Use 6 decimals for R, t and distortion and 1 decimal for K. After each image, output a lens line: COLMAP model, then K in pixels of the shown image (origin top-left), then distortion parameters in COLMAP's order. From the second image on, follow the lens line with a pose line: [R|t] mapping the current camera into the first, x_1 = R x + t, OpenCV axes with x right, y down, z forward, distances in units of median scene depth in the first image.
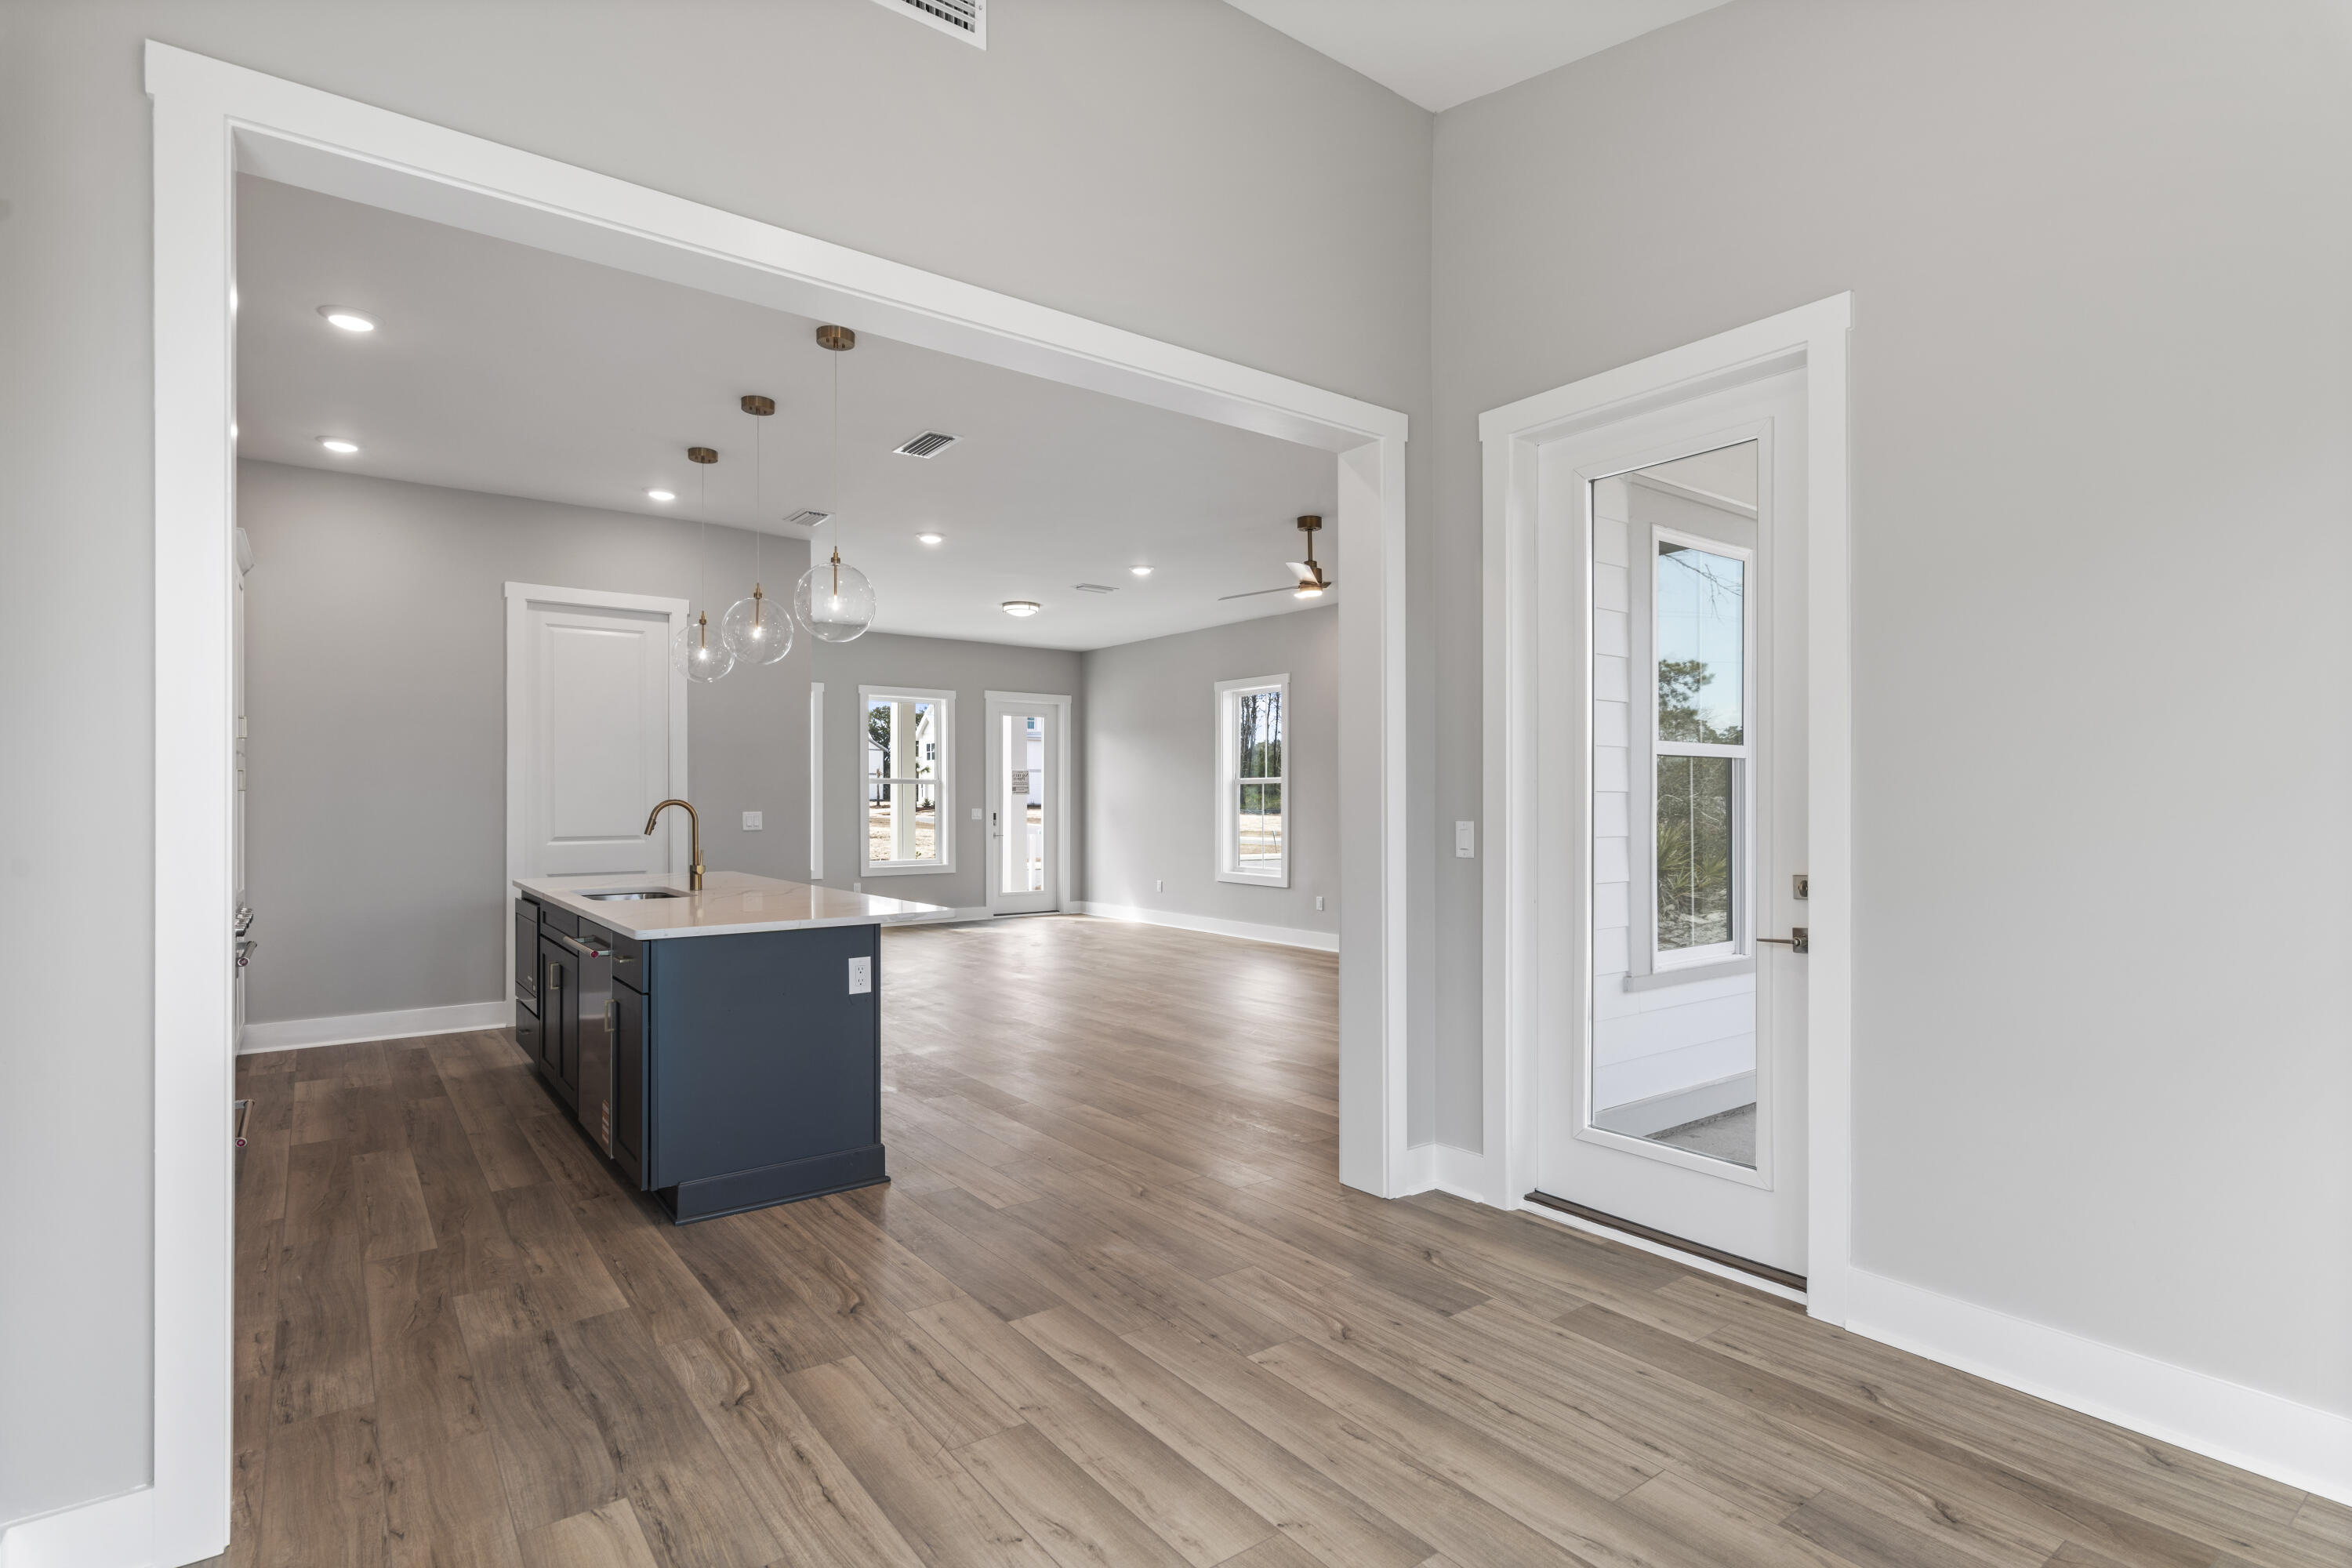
lens RADIAL K [[1152.9, 0, 1172.5], [0, 1152.9, 796.7], [0, 0, 1]] dist [0.006953, -0.002134]
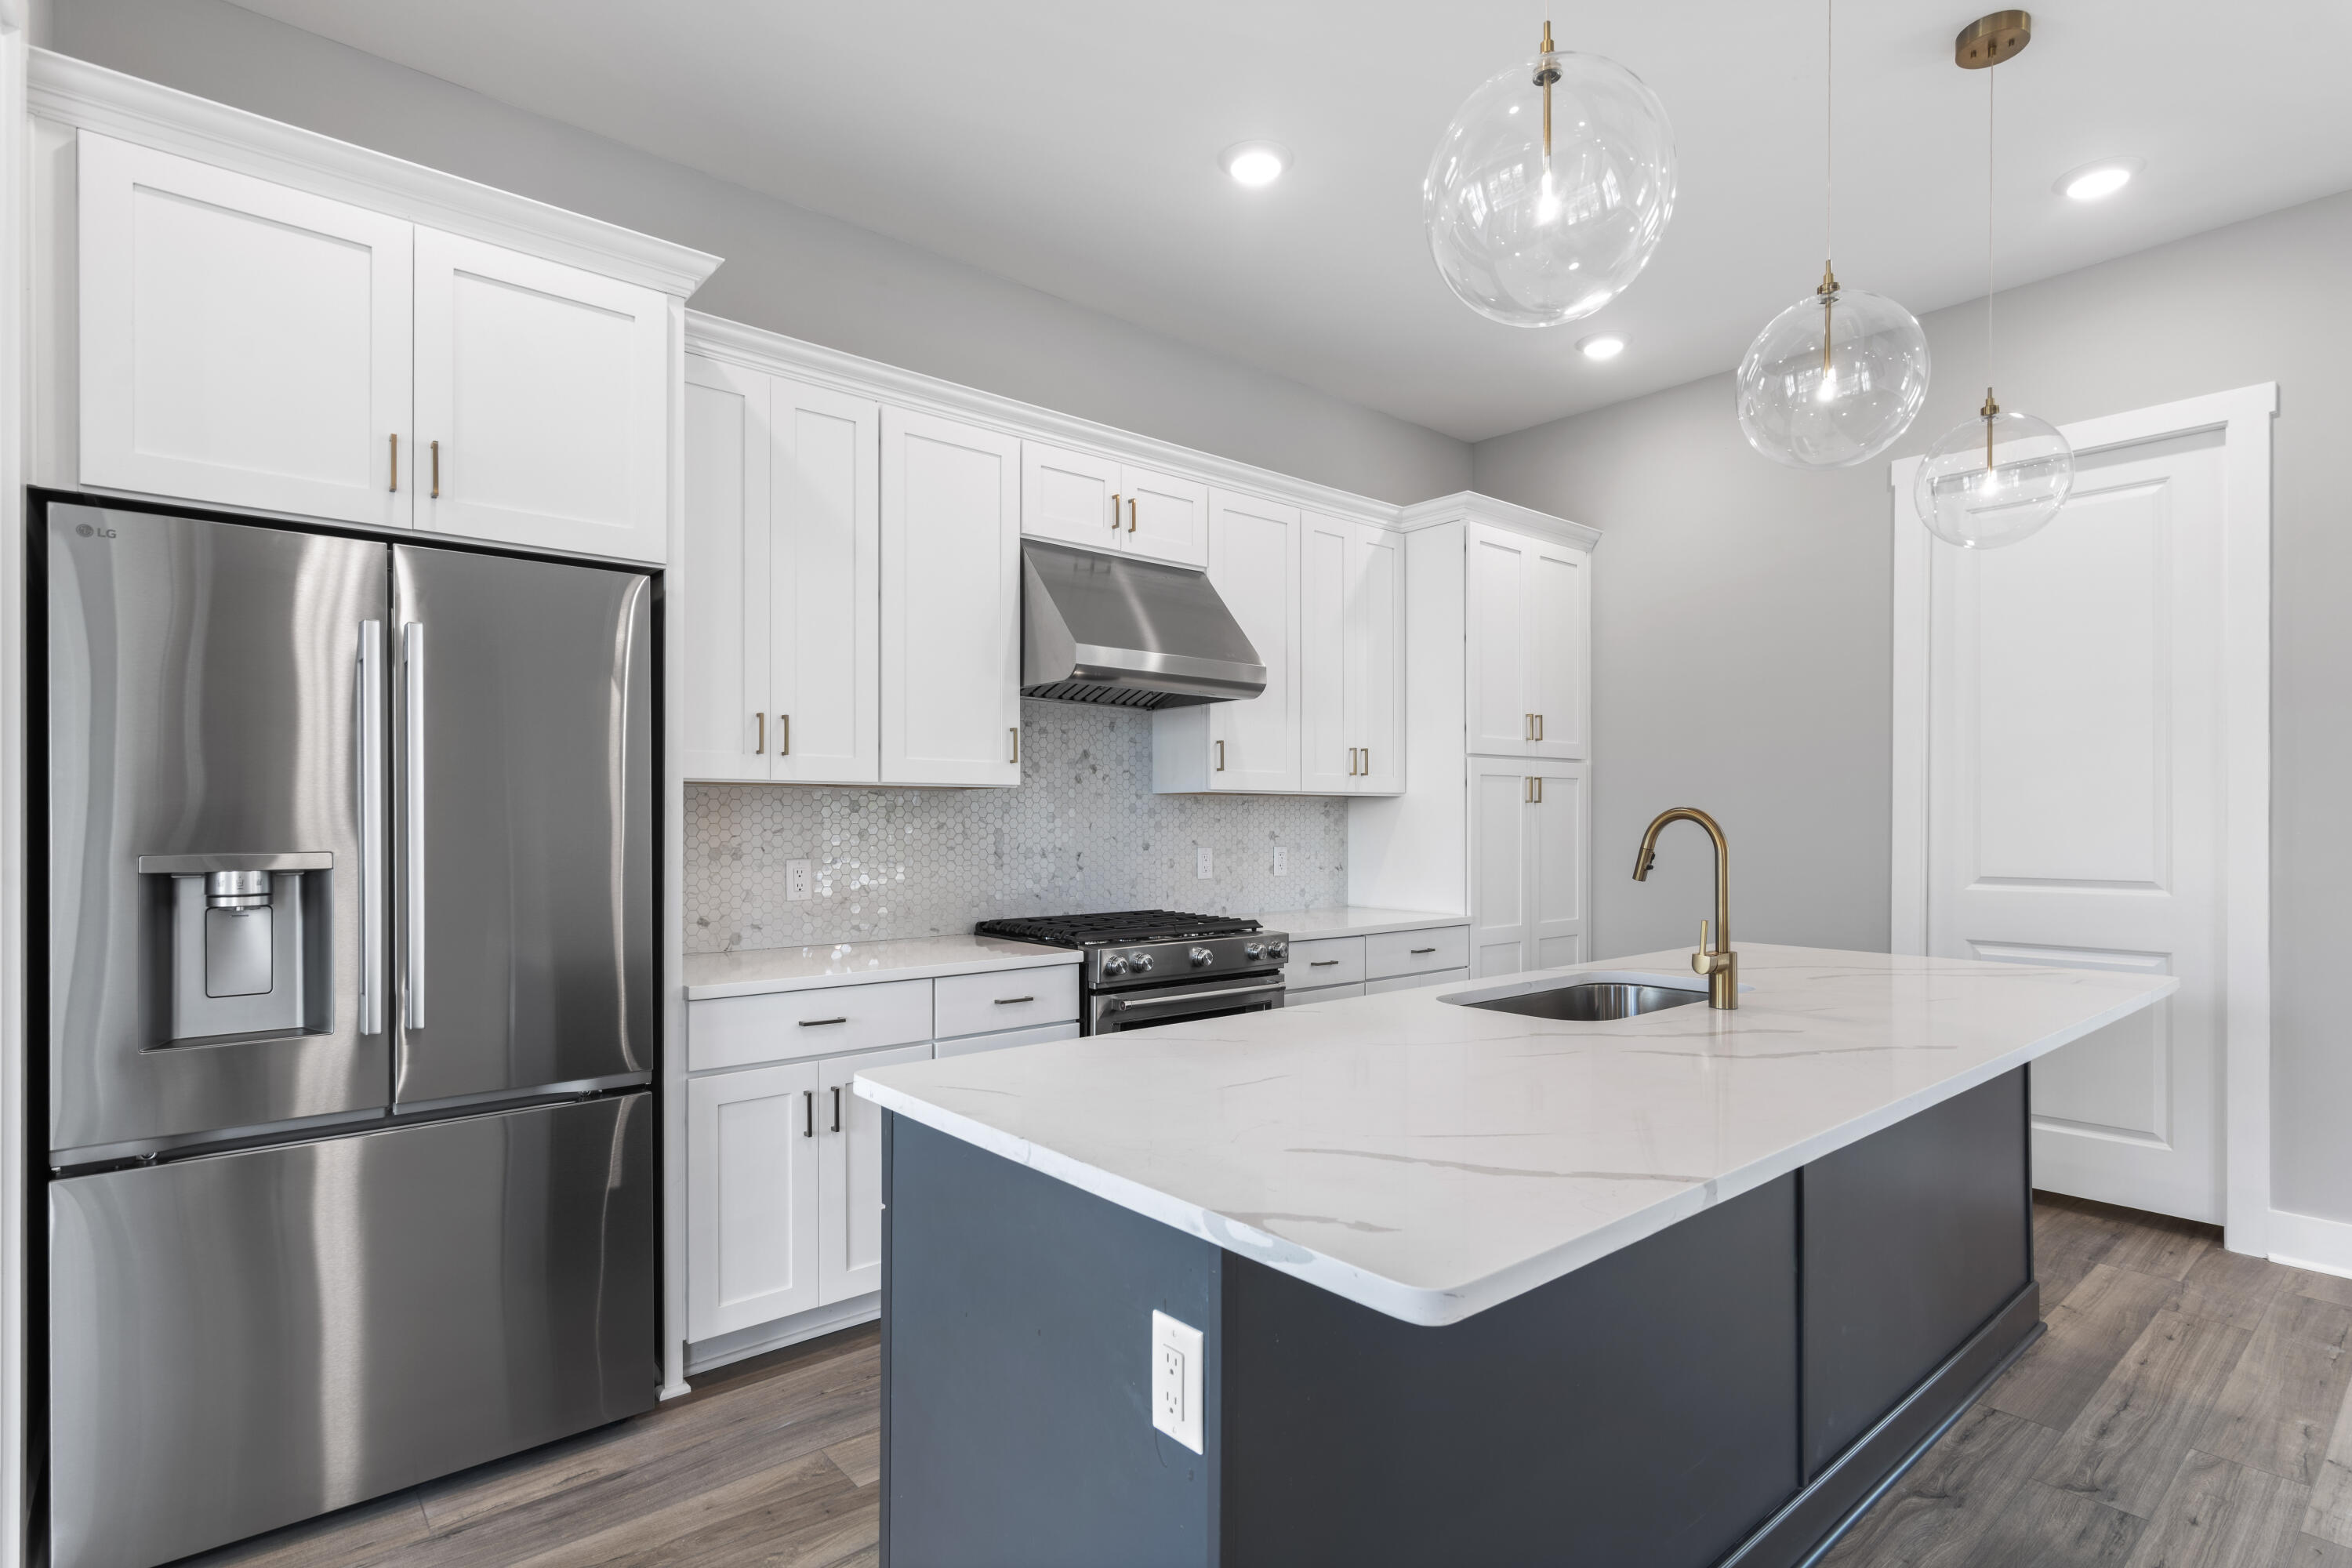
lens RADIAL K [[1152.9, 0, 1177.8], [0, 1152.9, 816.6], [0, 0, 1]] dist [0.006953, -0.002134]
pose [[0.067183, -0.000373, -0.997741, 0.041994], [0.002664, 0.999996, -0.000194, 0.009748], [0.997737, -0.002645, 0.067184, 1.347534]]
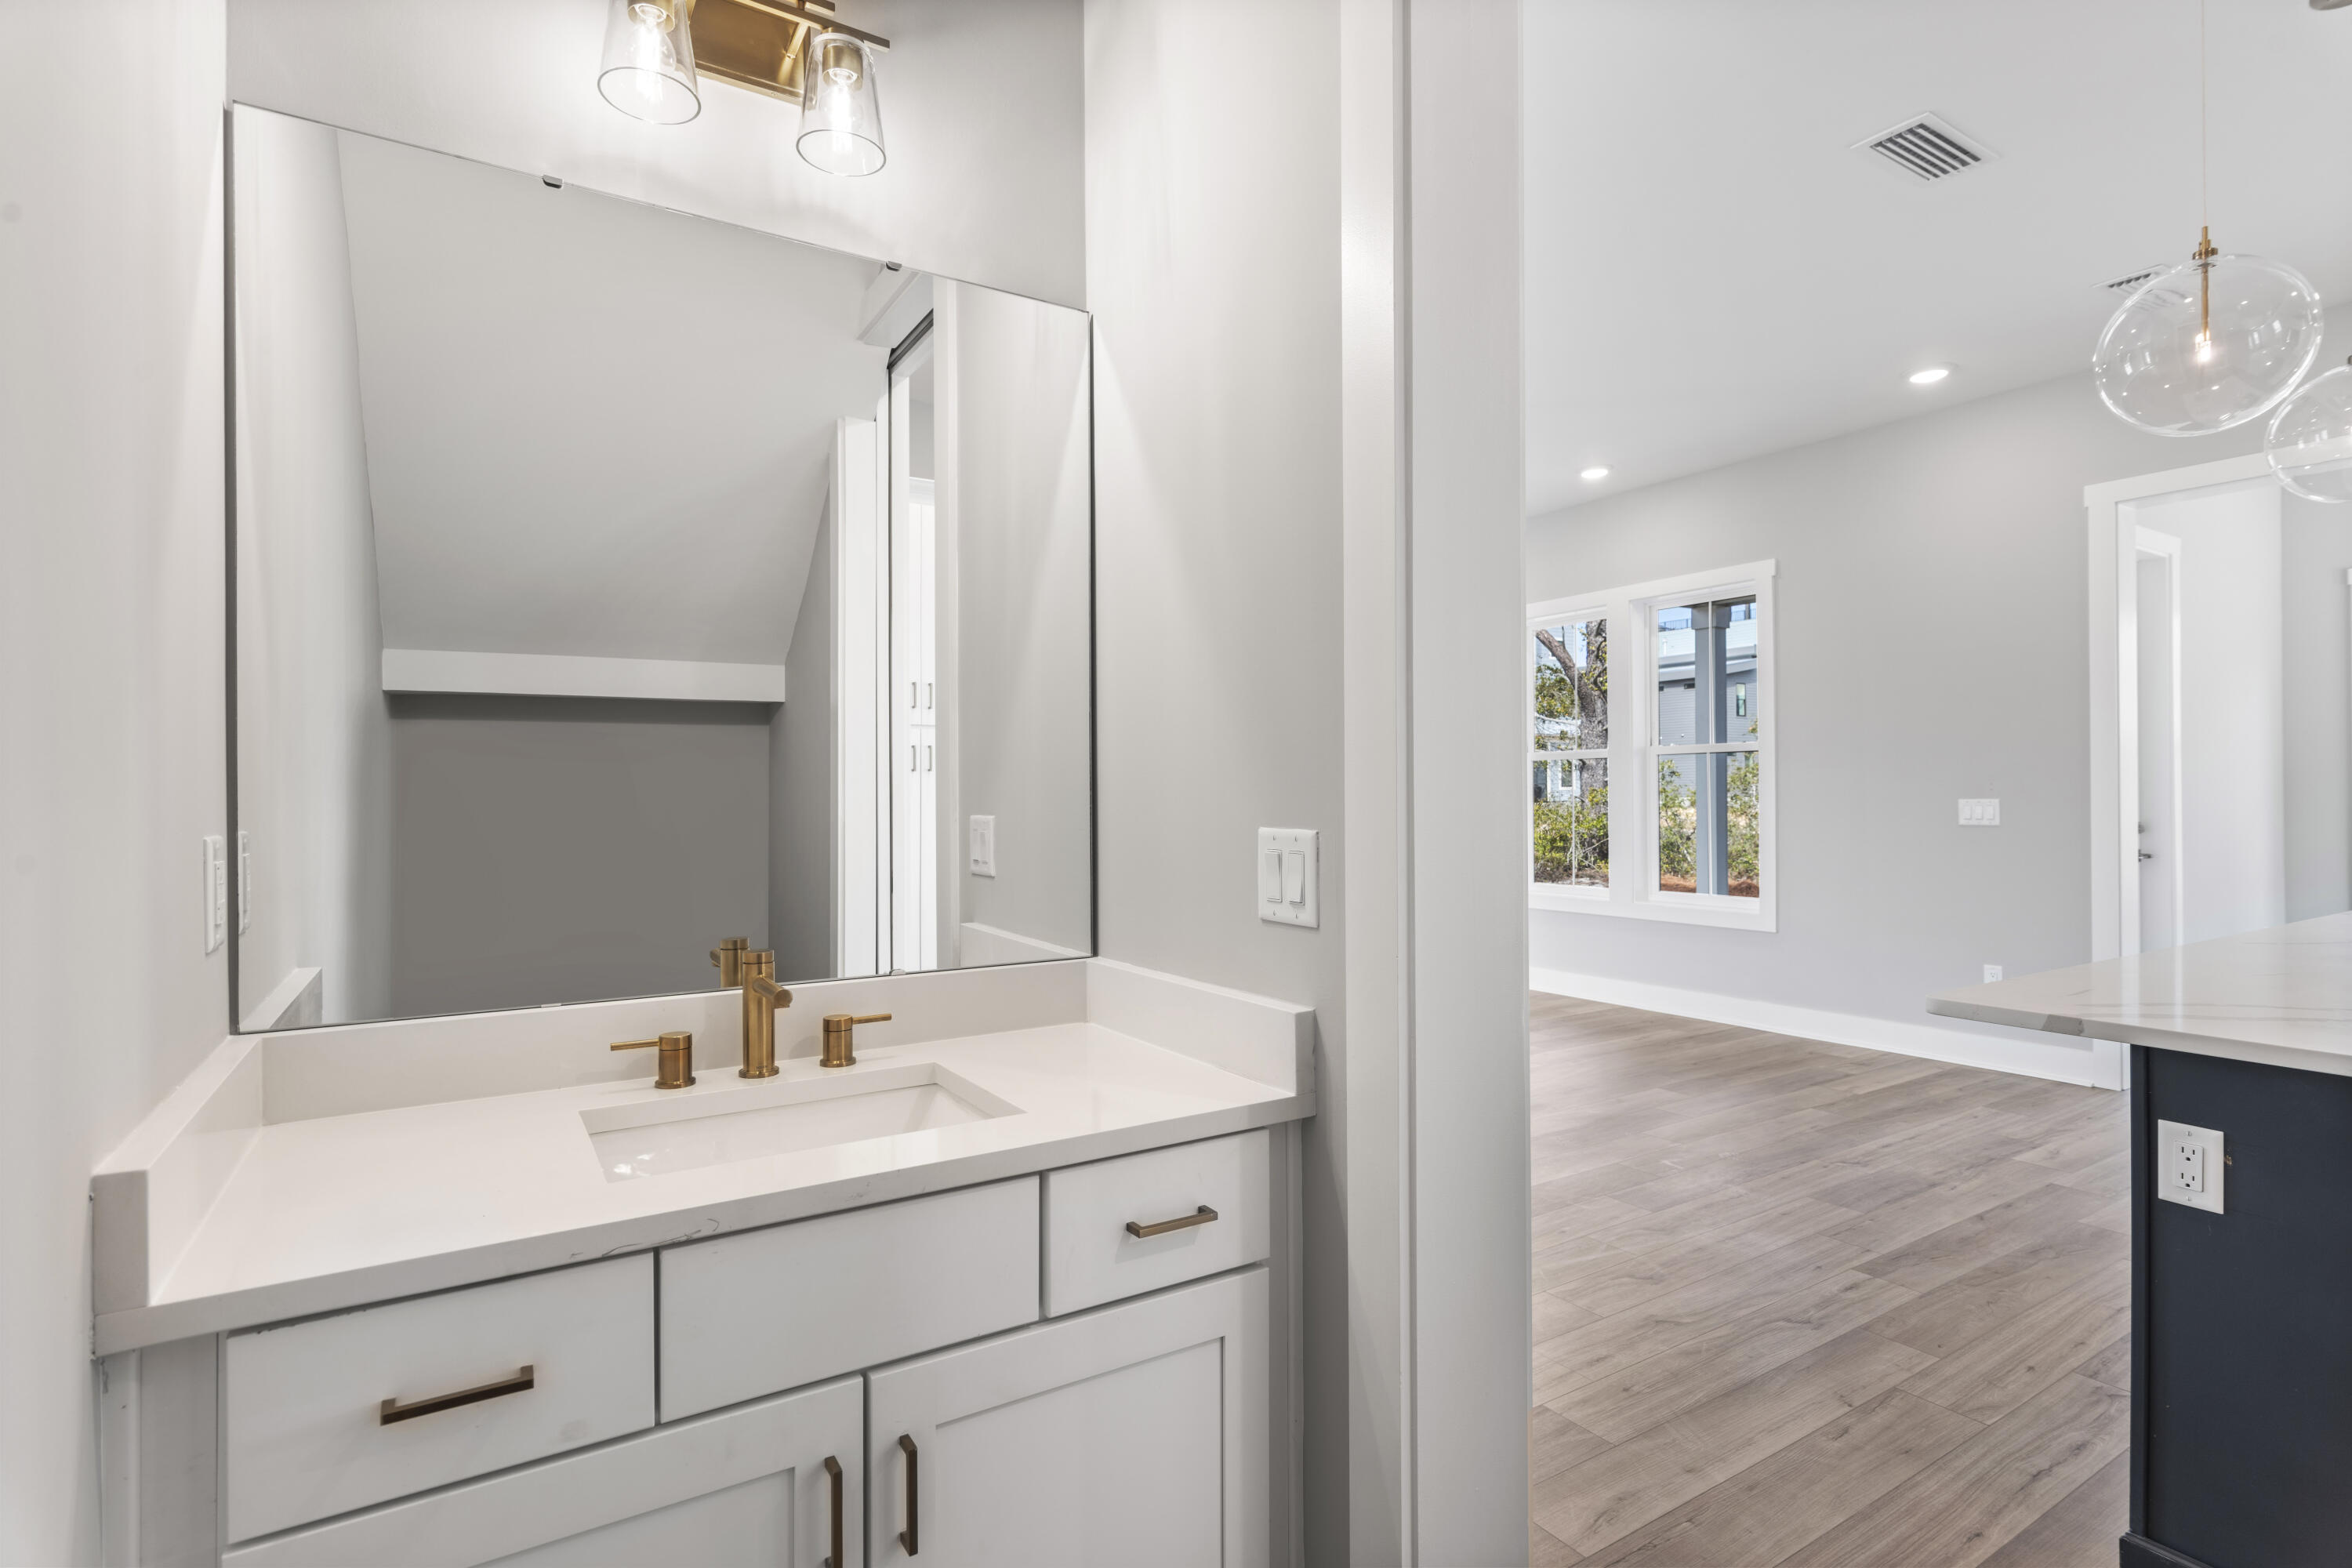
lens RADIAL K [[1152.9, 0, 1168.6], [0, 1152.9, 786.5], [0, 0, 1]] dist [0.006953, -0.002134]
pose [[0.072416, 0.003350, 0.997369, -1.604329], [-0.000215, 0.999994, -0.003344, 0.016980], [-0.997375, 0.000028, 0.072416, 2.651550]]
